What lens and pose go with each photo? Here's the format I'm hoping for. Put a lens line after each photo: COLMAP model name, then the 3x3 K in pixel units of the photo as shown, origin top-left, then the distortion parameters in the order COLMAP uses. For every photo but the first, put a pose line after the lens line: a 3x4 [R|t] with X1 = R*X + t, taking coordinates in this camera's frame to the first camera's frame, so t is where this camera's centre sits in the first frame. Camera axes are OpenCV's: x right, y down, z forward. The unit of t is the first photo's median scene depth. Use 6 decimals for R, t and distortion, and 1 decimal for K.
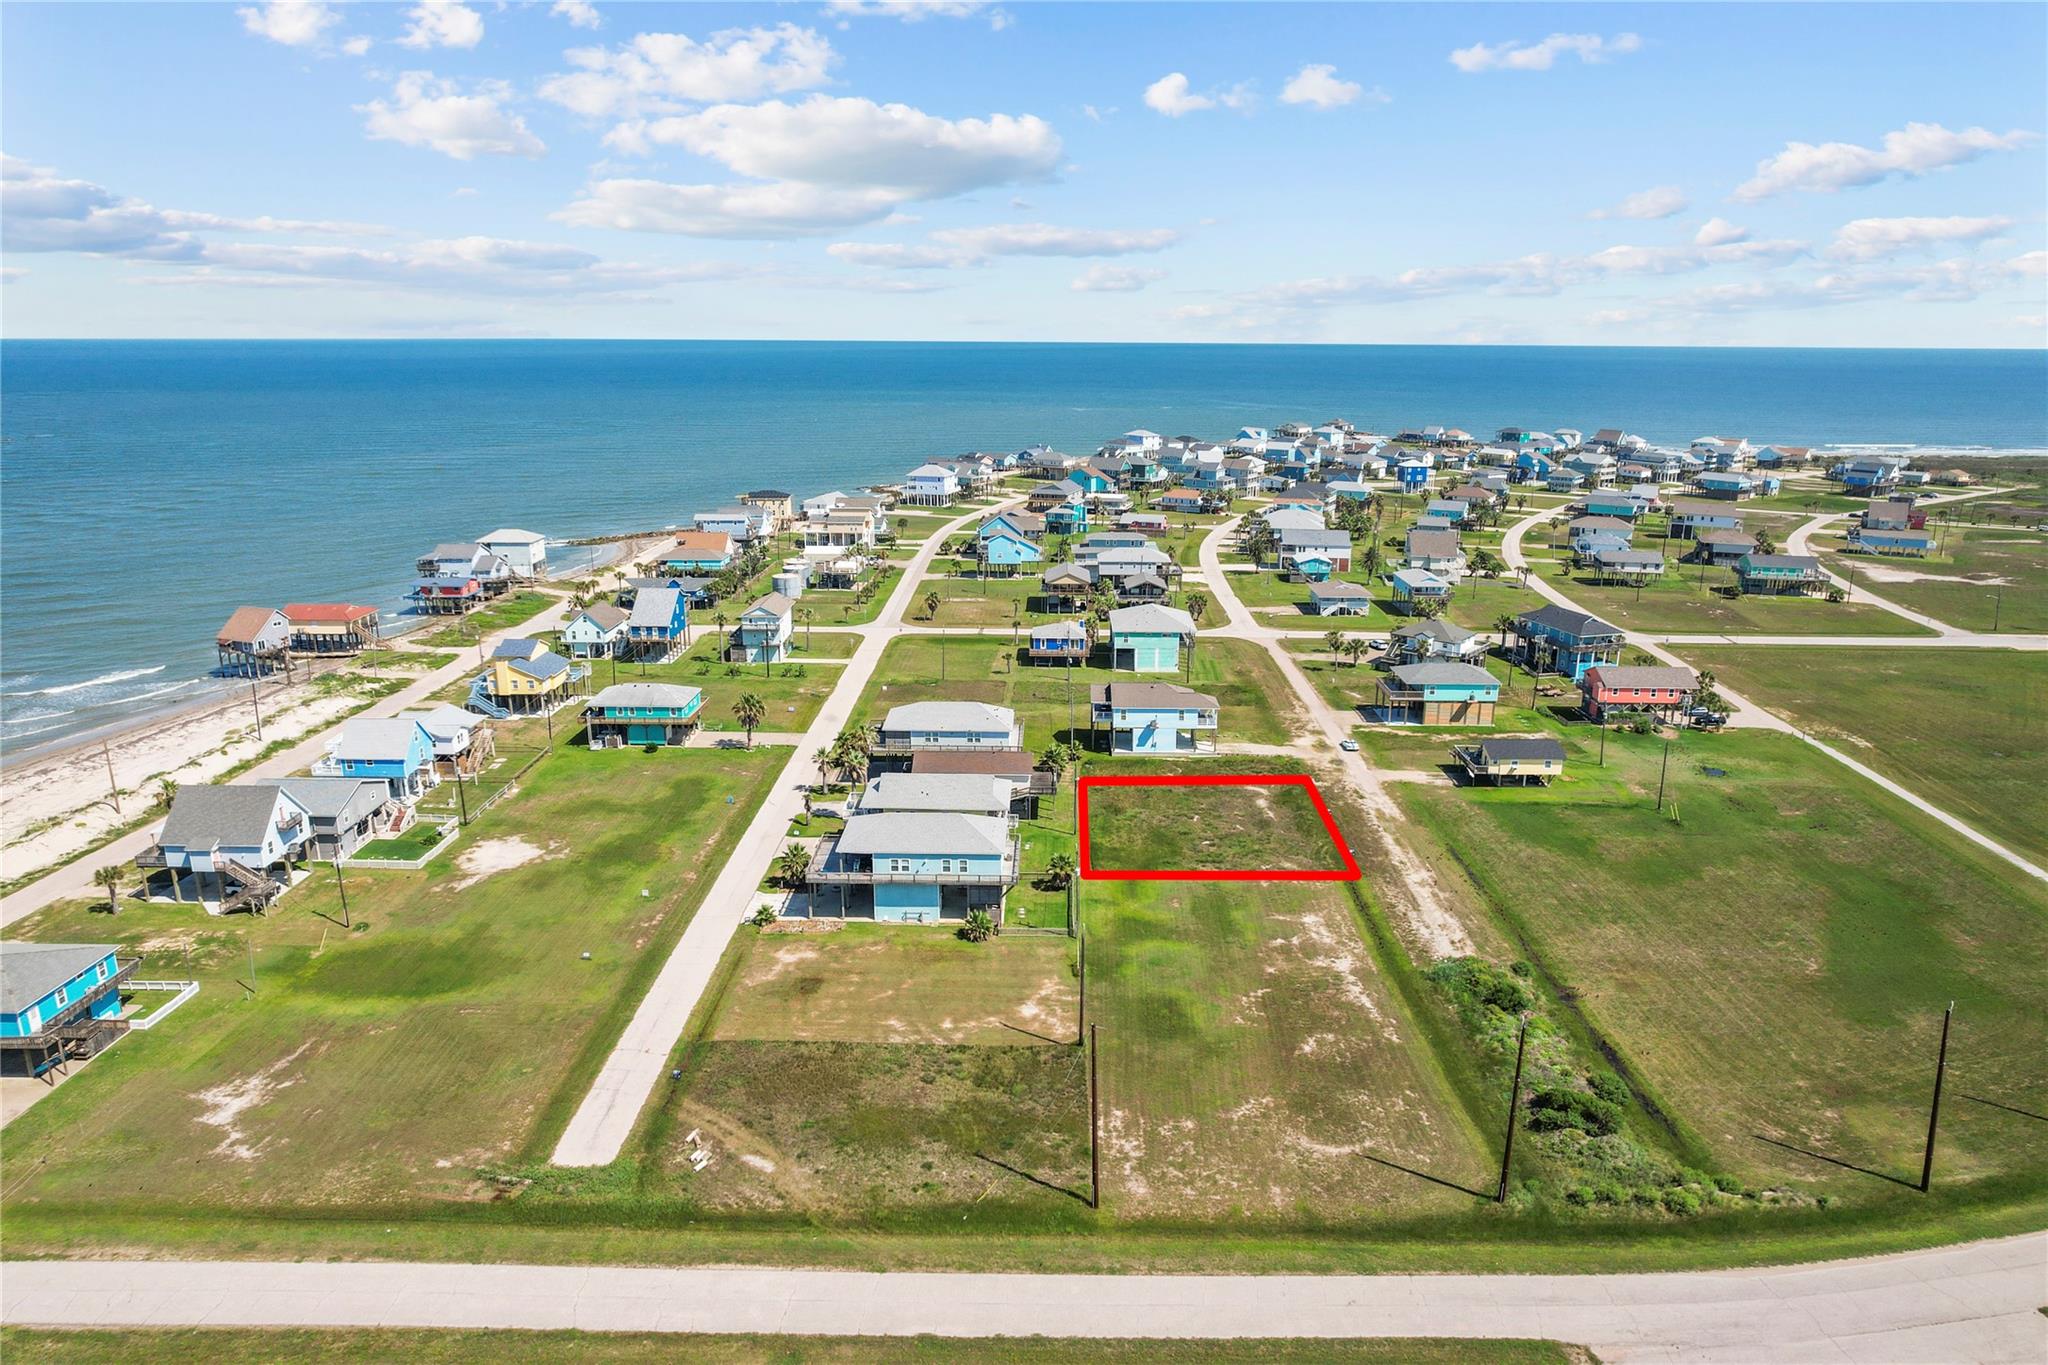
lens RADIAL K [[1313.1, 0, 1025.5], [0, 1313.1, 686.3], [0, 0, 1]] dist [-0.049150, 0.030815]
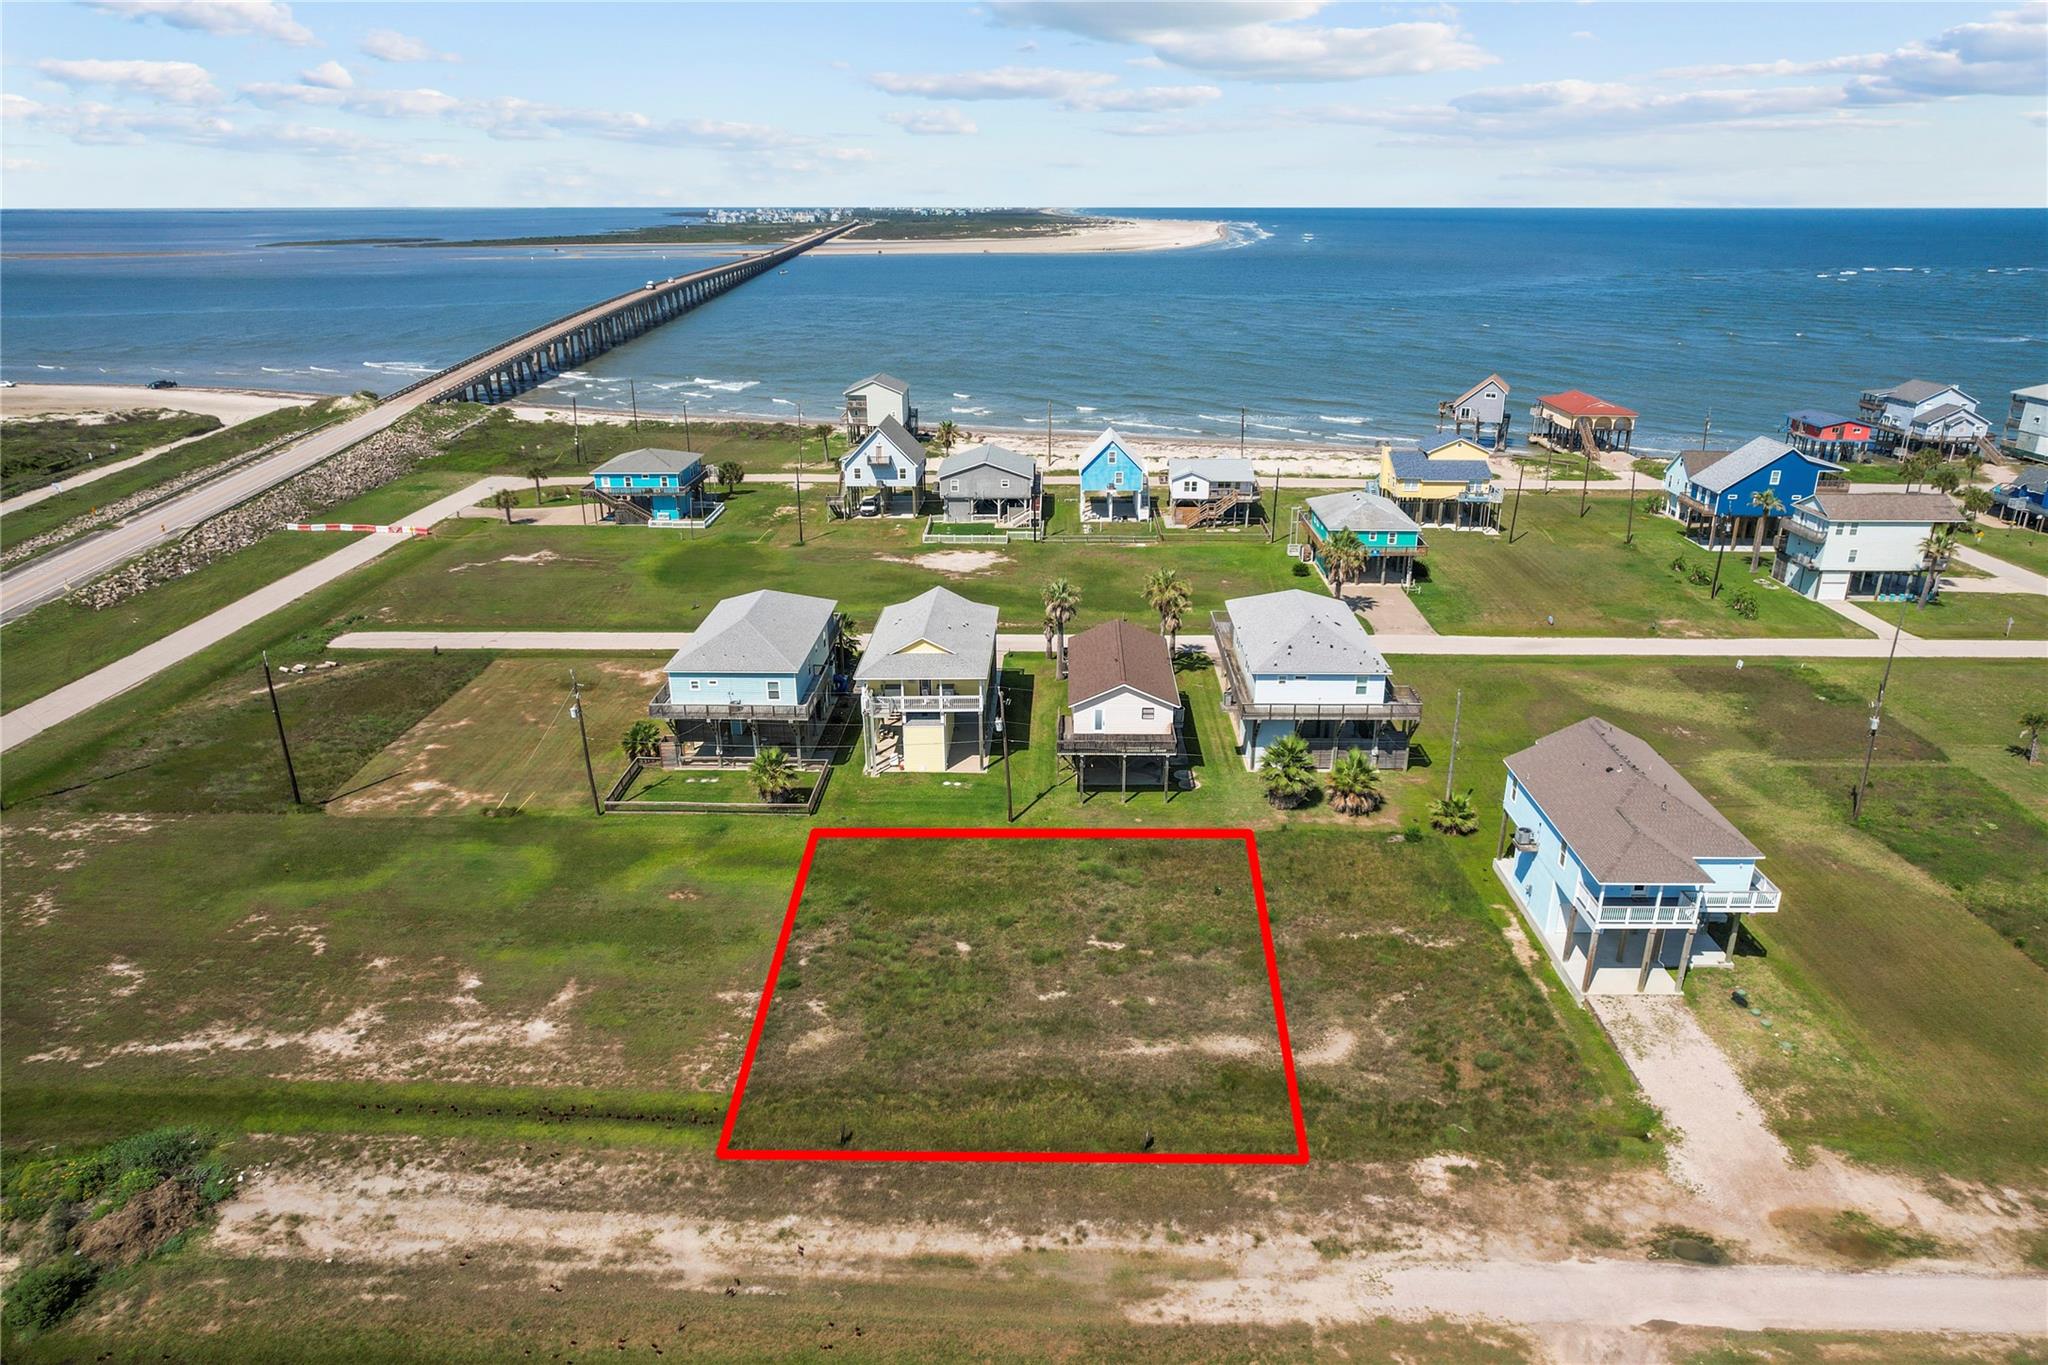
lens RADIAL K [[1313.1, 0, 1032.3], [0, 1313.1, 671.8], [0, 0, 1]] dist [-0.049150, 0.030815]
pose [[-0.005802, 0.337542, -0.941293, 0.455676], [-0.260942, 0.908184, 0.327278, -0.108893], [0.965337, 0.247522, 0.082809, 0.800960]]
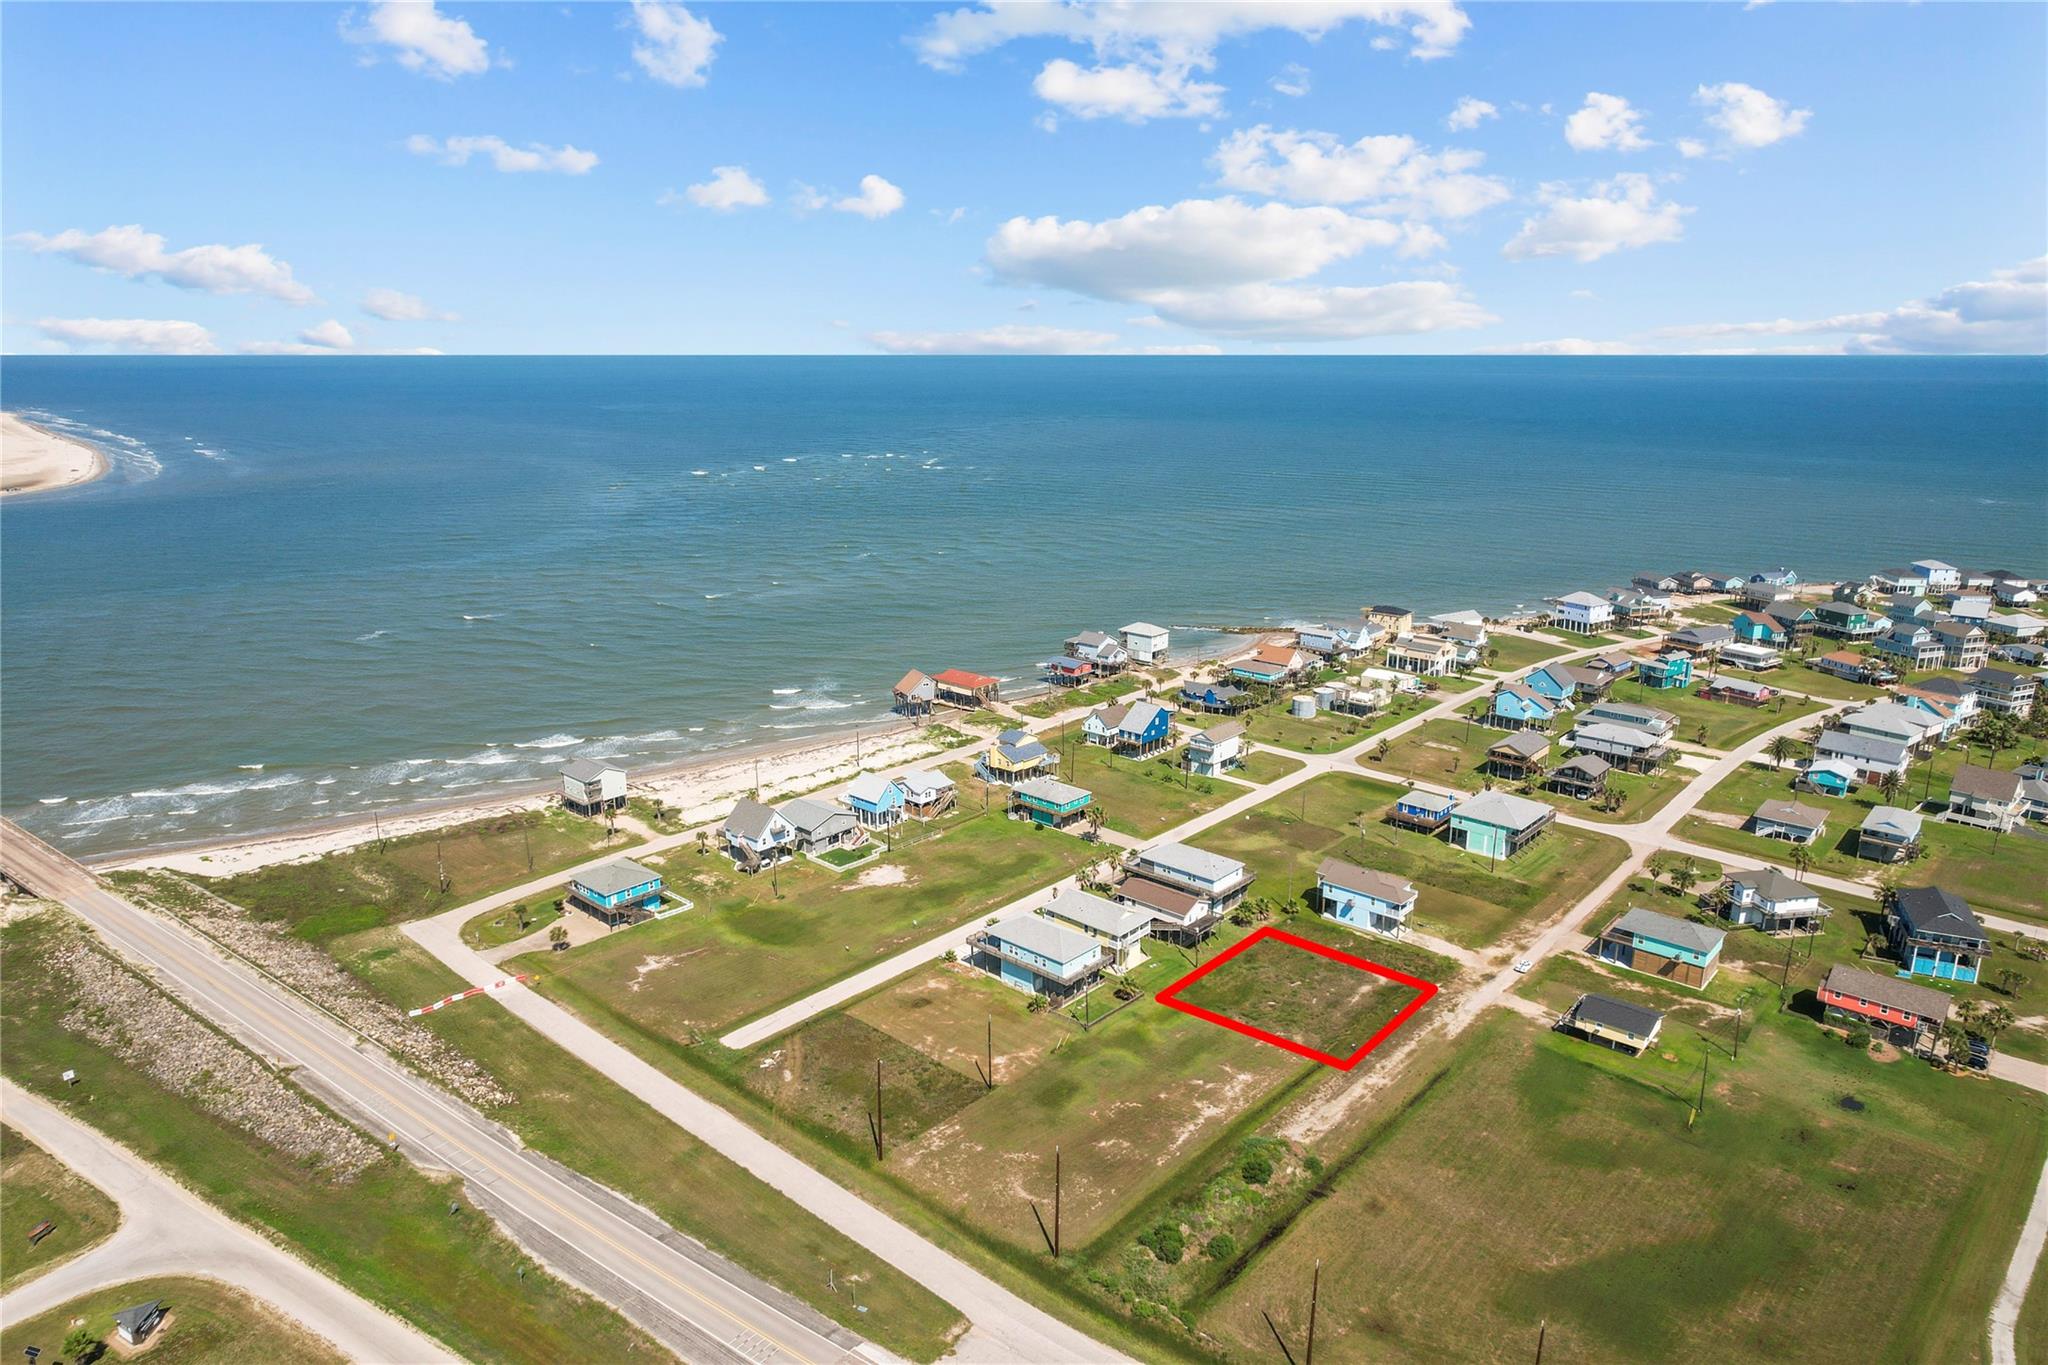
lens RADIAL K [[1313.1, 0, 1028.5], [0, 1313.1, 674.5], [0, 0, 1]] dist [-0.049150, 0.030815]
pose [[0.759033, 0.159559, -0.631197, 0.605622], [-0.168825, 0.984578, 0.045873, -0.186371], [0.628782, 0.071743, 0.774265, -0.157810]]
